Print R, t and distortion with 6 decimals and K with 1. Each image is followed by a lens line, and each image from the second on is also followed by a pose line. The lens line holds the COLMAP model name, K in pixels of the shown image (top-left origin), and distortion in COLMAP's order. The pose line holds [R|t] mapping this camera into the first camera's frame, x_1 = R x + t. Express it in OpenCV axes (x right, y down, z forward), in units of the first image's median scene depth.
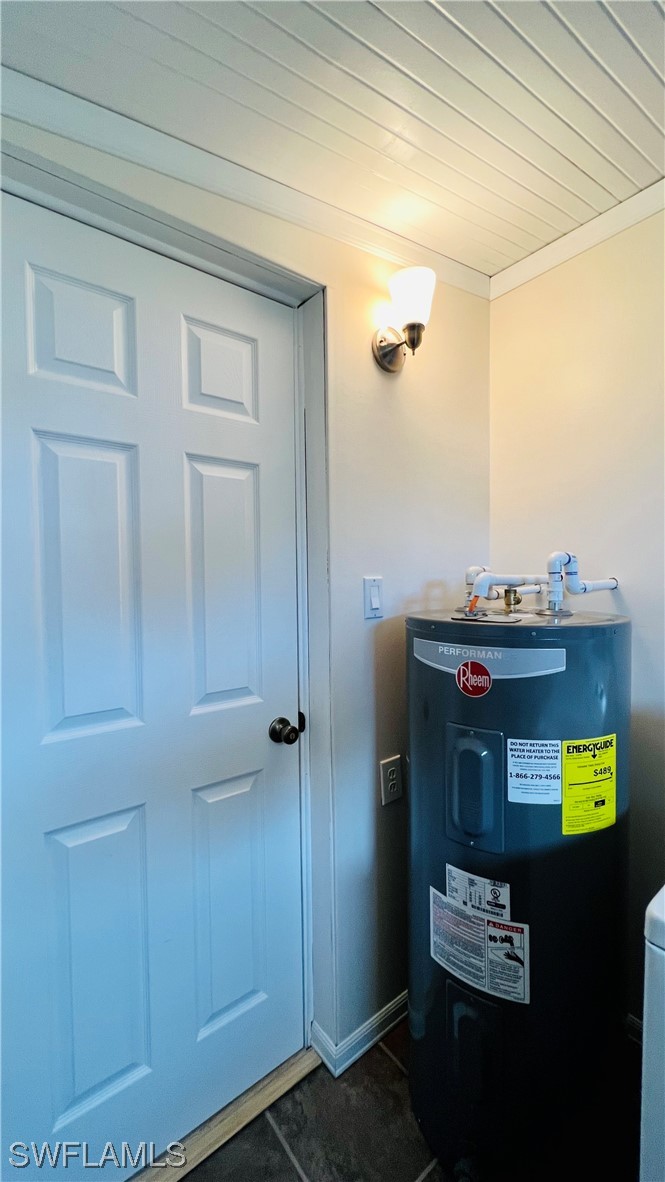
lens RADIAL K [[475.4, 0, 332.5], [0, 475.4, 591.0], [0, 0, 1]] dist [-0.000547, 0.000274]
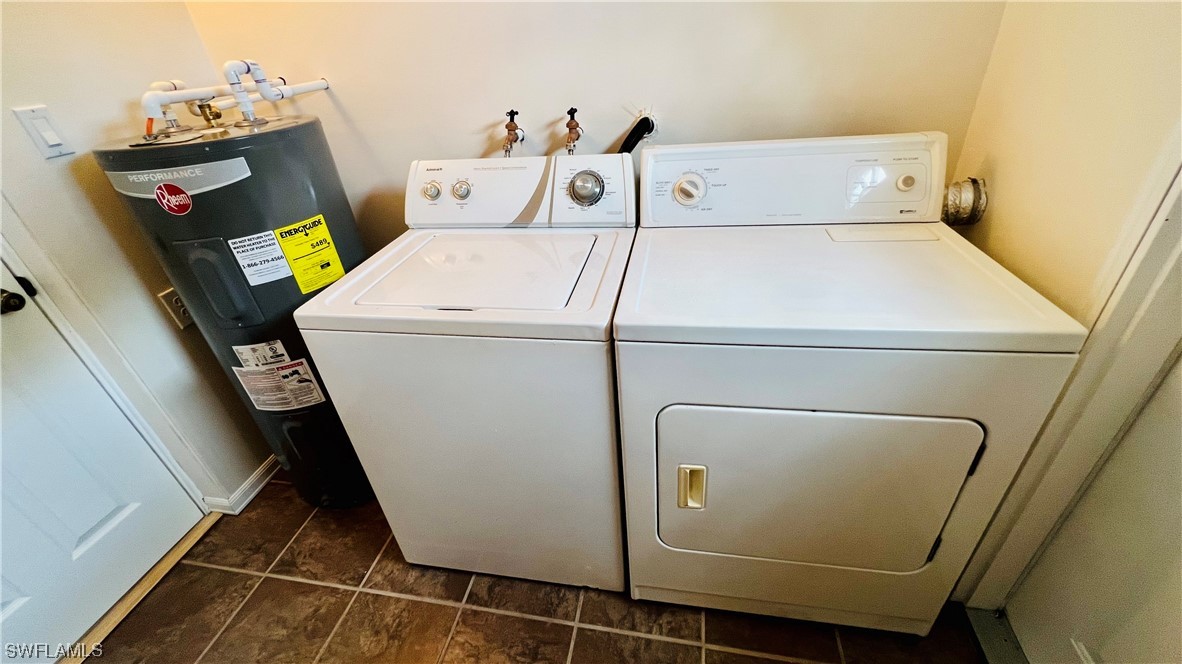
lens RADIAL K [[472.7, 0, 591.0], [0, 472.7, 332.0], [0, 0, 1]] dist [-0.006987, 0.000281]
pose [[0.745411, -0.390354, 0.540357, 0.308202], [0.087648, 0.860966, 0.501054, -0.018197], [-0.660818, -0.326130, 0.675987, -0.528551]]
